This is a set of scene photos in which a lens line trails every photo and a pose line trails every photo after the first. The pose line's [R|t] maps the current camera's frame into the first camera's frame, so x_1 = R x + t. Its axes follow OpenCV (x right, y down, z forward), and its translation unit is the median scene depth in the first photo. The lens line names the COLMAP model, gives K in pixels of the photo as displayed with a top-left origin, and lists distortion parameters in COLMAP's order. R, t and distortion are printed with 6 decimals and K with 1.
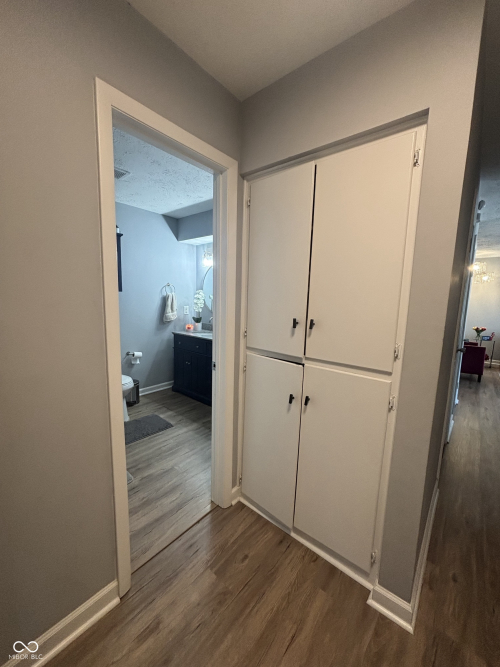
lens RADIAL K [[266.3, 0, 248.8], [0, 266.3, 333.5], [0, 0, 1]] dist [-0.003965, 0.000028]
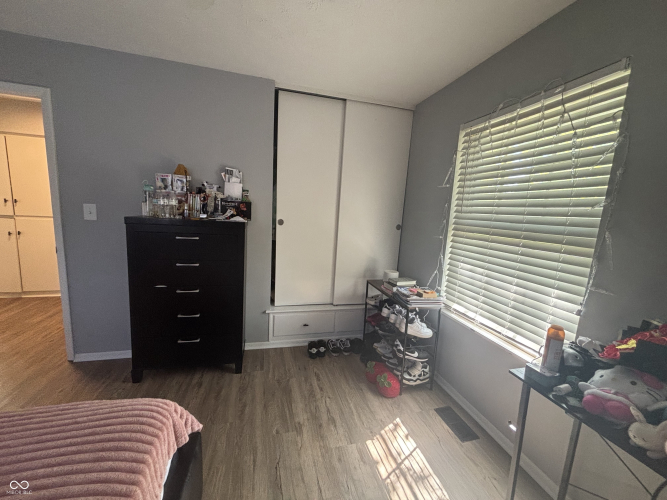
lens RADIAL K [[266.3, 0, 331.6], [0, 266.3, 250.3], [0, 0, 1]] dist [-0.003965, 0.000028]
pose [[0.590933, -0.116744, 0.798229, -0.040681], [0.072190, 0.993156, 0.091810, 0.386055], [-0.803484, 0.003371, 0.595317, -2.661370]]
